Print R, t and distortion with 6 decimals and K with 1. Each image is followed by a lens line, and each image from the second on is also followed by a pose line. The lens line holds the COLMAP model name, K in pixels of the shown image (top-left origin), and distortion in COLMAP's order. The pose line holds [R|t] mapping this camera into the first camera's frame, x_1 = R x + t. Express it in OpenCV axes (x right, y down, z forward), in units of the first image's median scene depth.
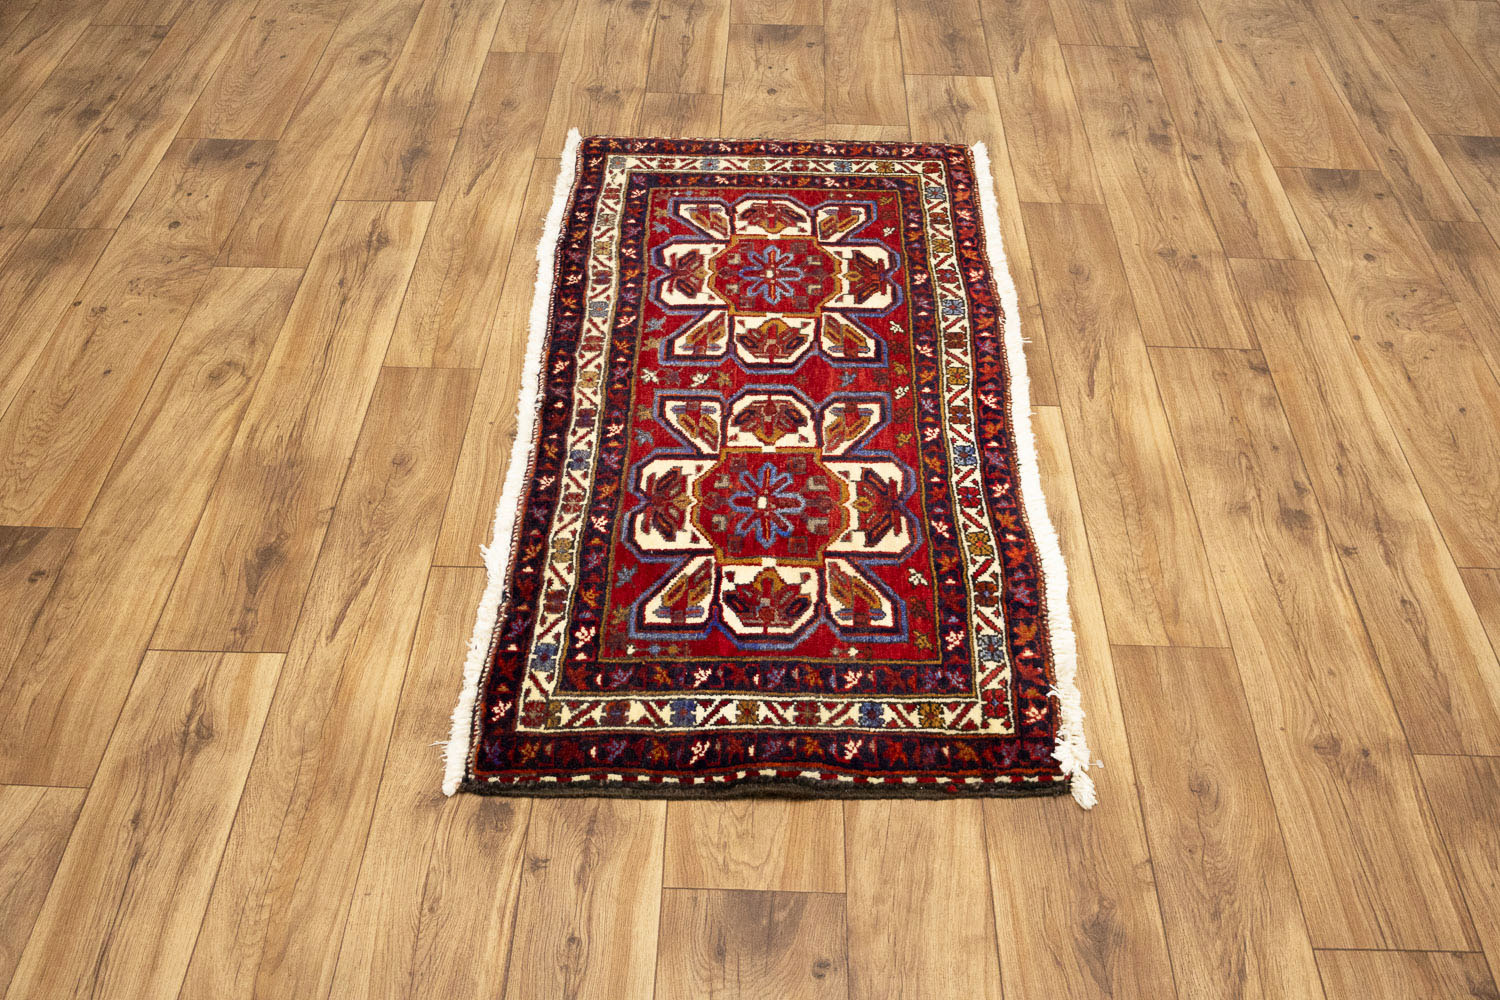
lens RADIAL K [[1419.6, 0, 752.7], [0, 1419.6, 533.9], [0, 0, 1]] dist [-0.031768, -0.004400]
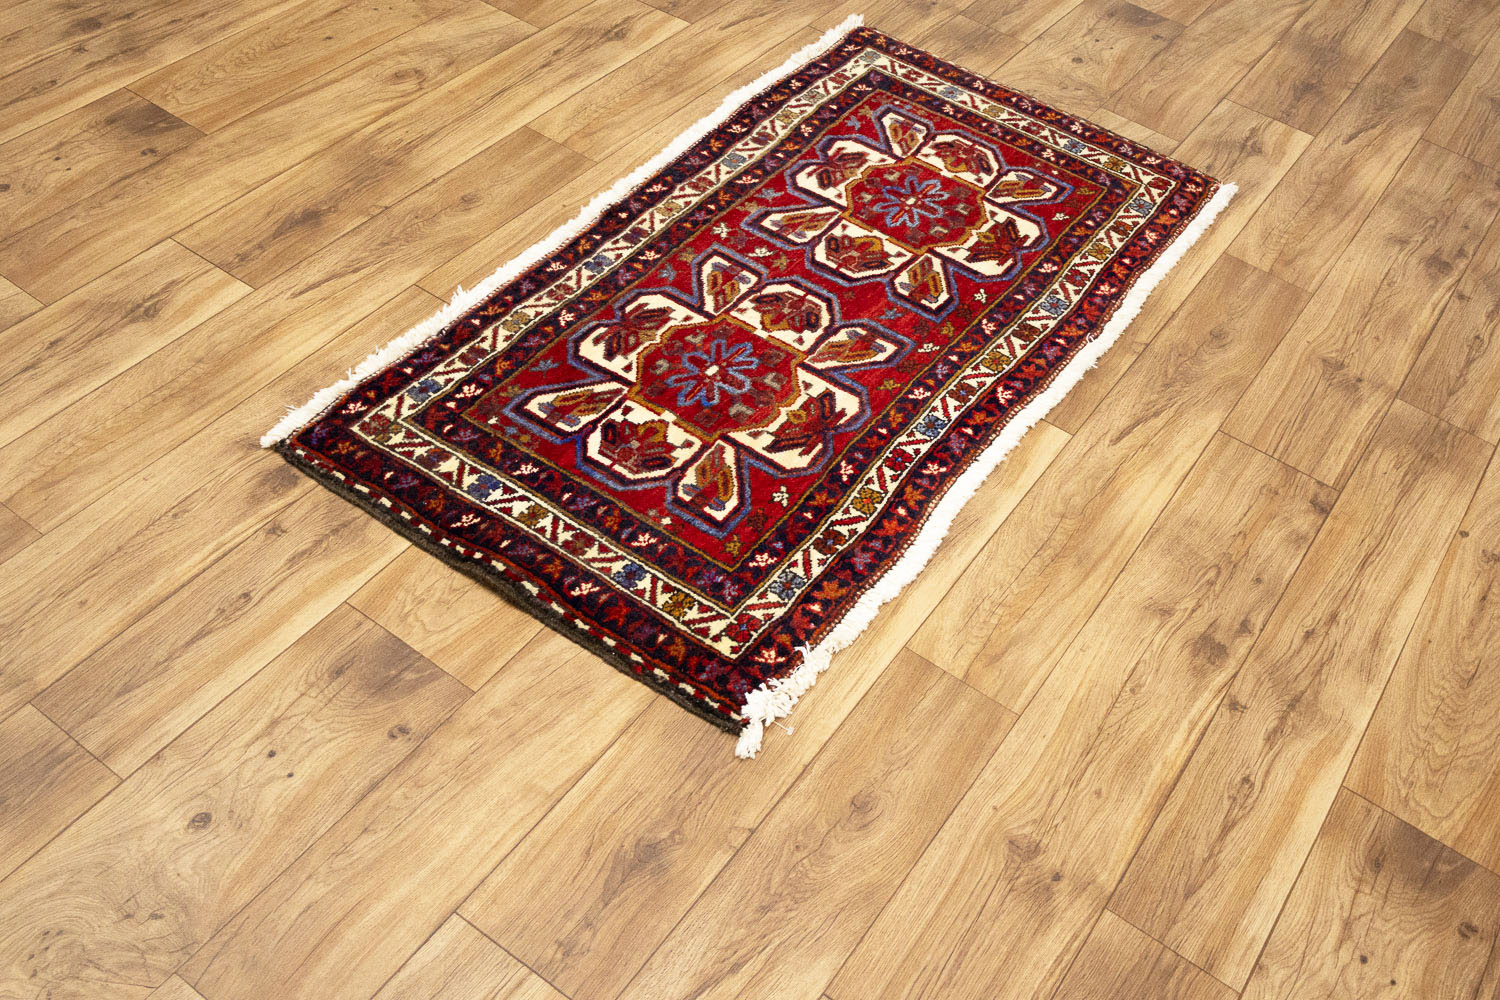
lens RADIAL K [[1503.8, 0, 747.5], [0, 1503.8, 455.3], [0, 0, 1]] dist [-0.043232, 0.010917]
pose [[0.830608, 0.445319, -0.334336, 0.386909], [-0.459766, 0.887164, 0.039437, -0.021262], [0.314173, 0.120960, 0.941629, 0.025022]]
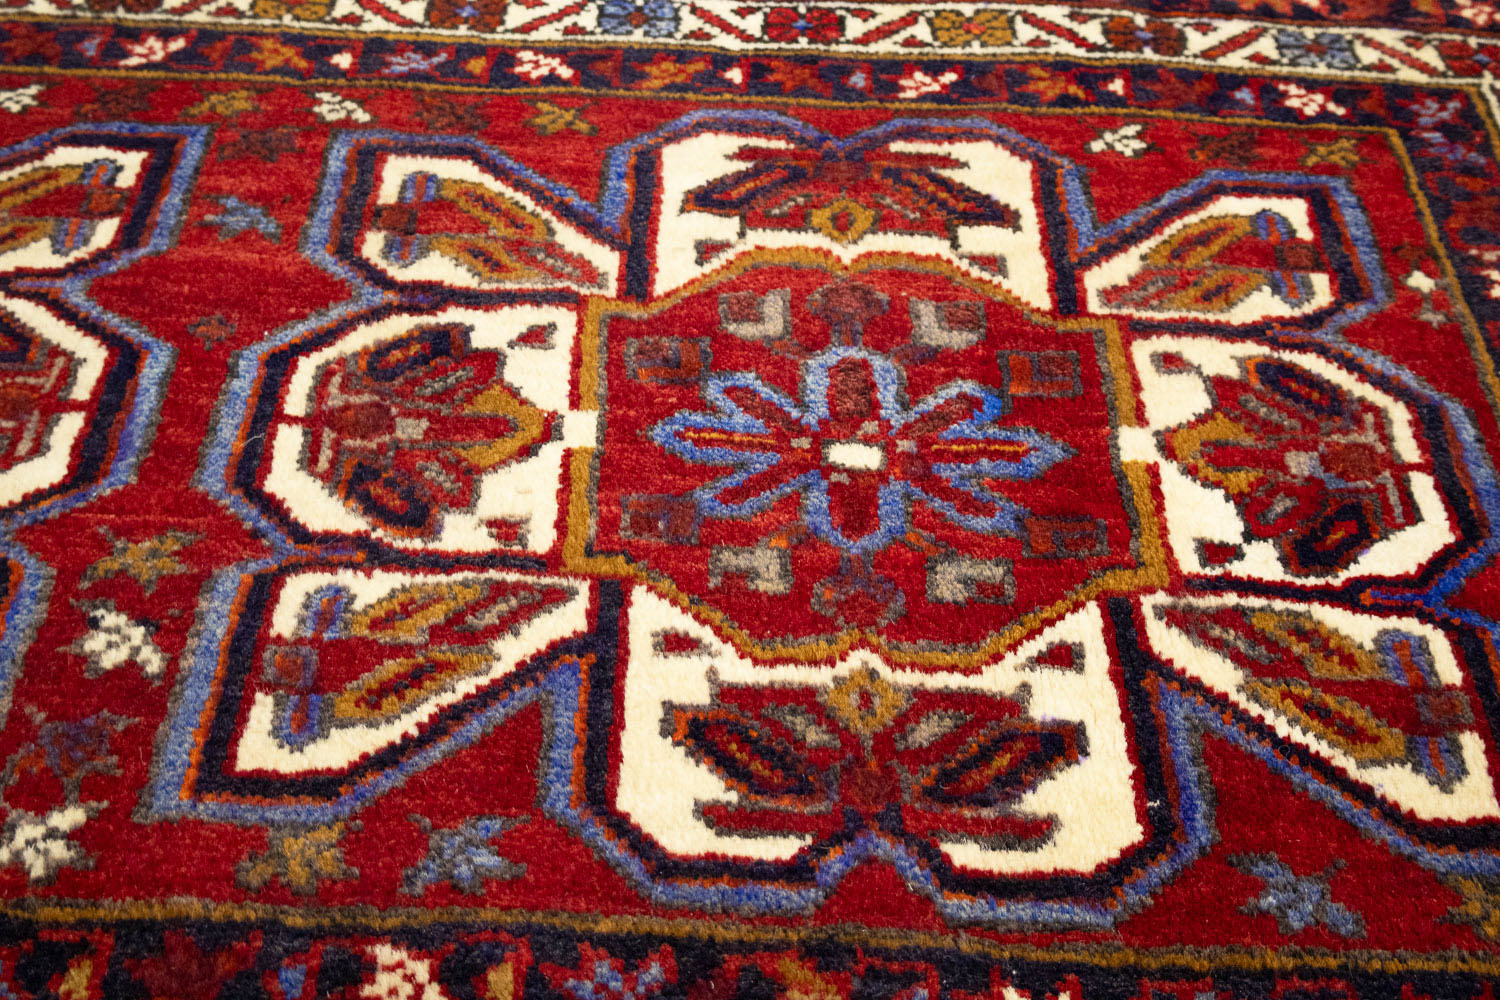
lens RADIAL K [[1507.0, 0, 743.9], [0, 1507.0, 430.5], [0, 0, 1]] dist [-0.047615, 0.026509]
pose [[0.003286, -0.774046, 0.633121, -0.174635], [0.688218, 0.461082, 0.560142, -0.201820], [-0.725496, 0.433884, 0.534228, 0.813275]]
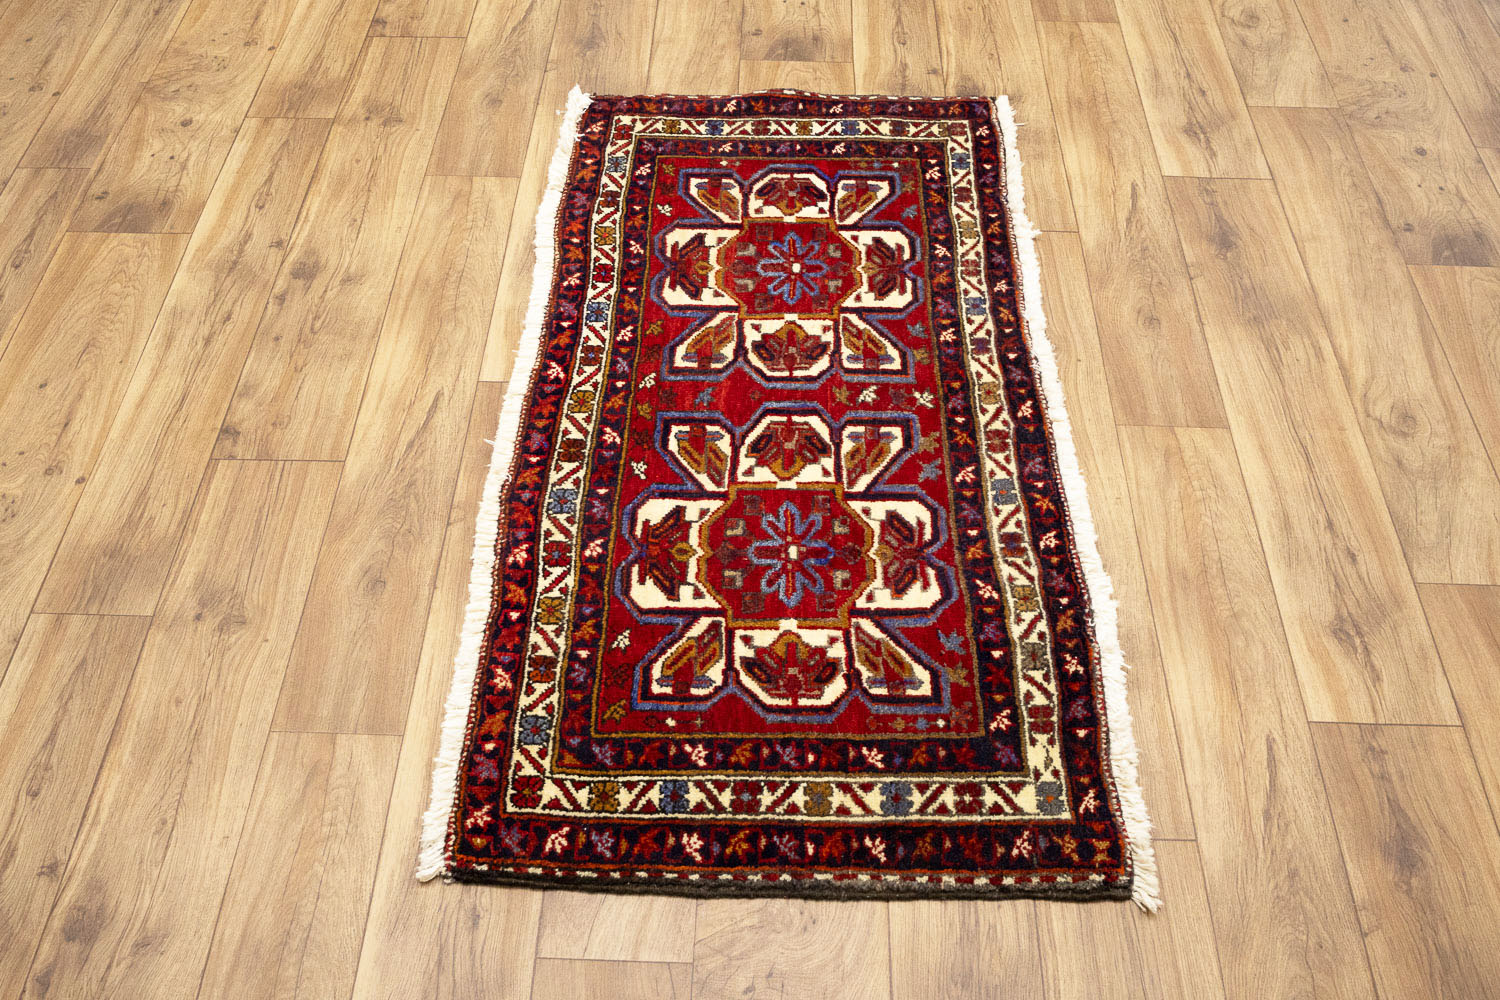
lens RADIAL K [[1420.9, 0, 736.0], [0, 1420.9, 495.4], [0, 0, 1]] dist [-0.039006, 0.016531]
pose [[-0.999926, -0.012098, -0.001282, 0.050034], [-0.000283, -0.082257, 0.996611, -1.067112], [-0.012162, 0.996538, 0.082247, 1.036598]]
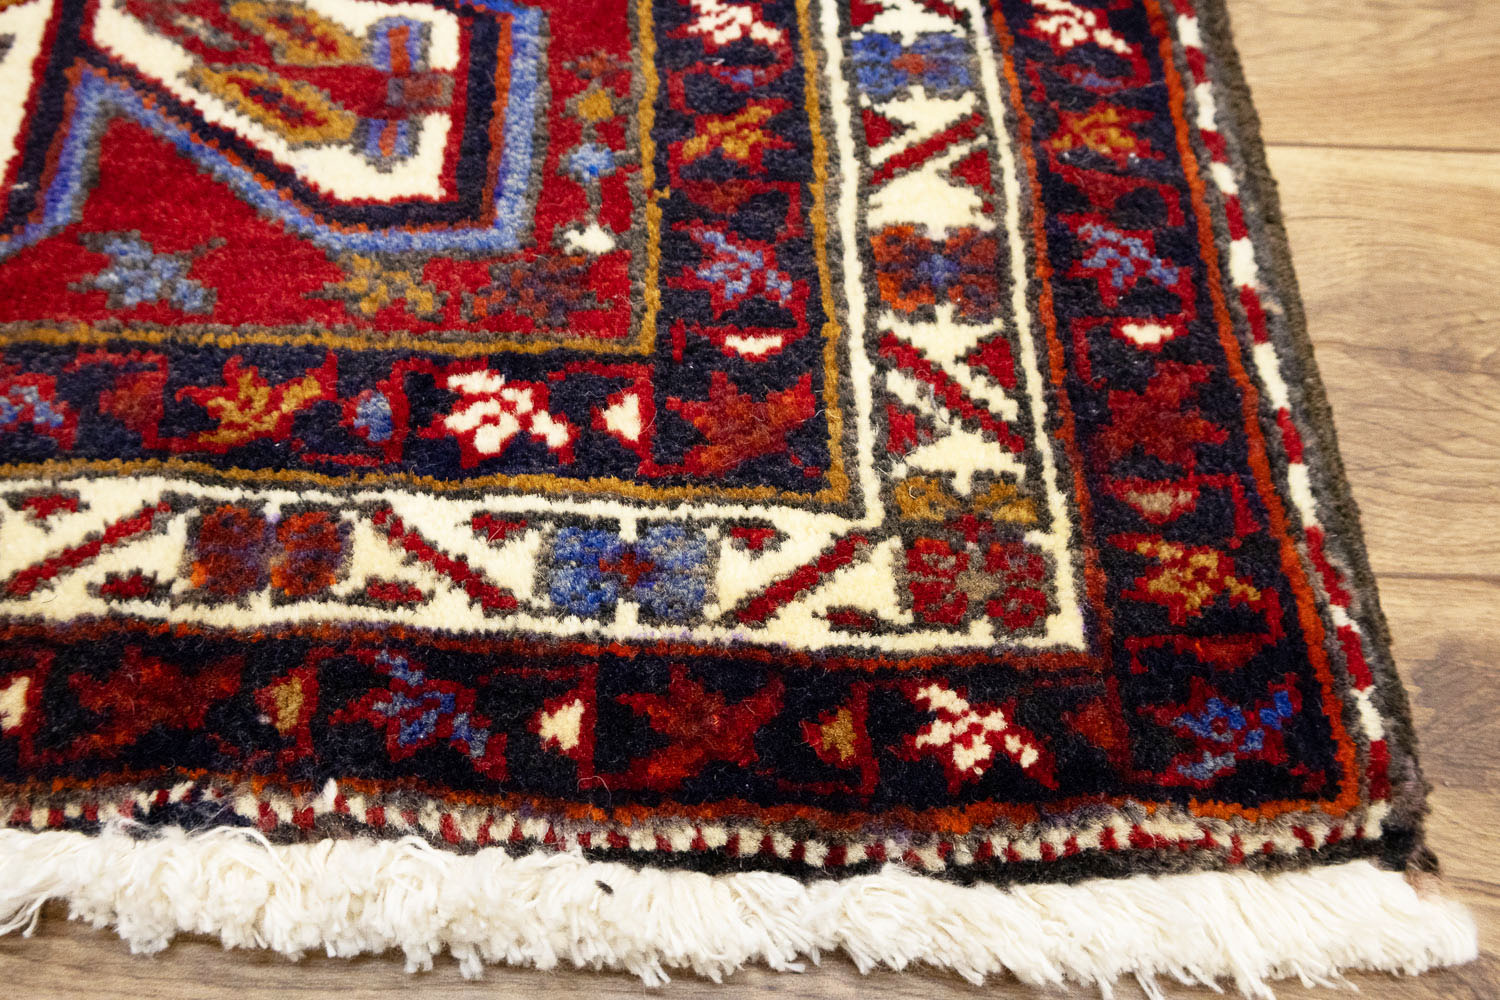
lens RADIAL K [[1420.9, 0, 736.0], [0, 1420.9, 495.4], [0, 0, 1]] dist [-0.039006, 0.016531]
pose [[-0.021656, -0.874651, 0.484269, -0.203766], [0.693390, 0.335812, 0.637526, -0.030717], [-0.720237, 0.349594, 0.599202, 0.744376]]
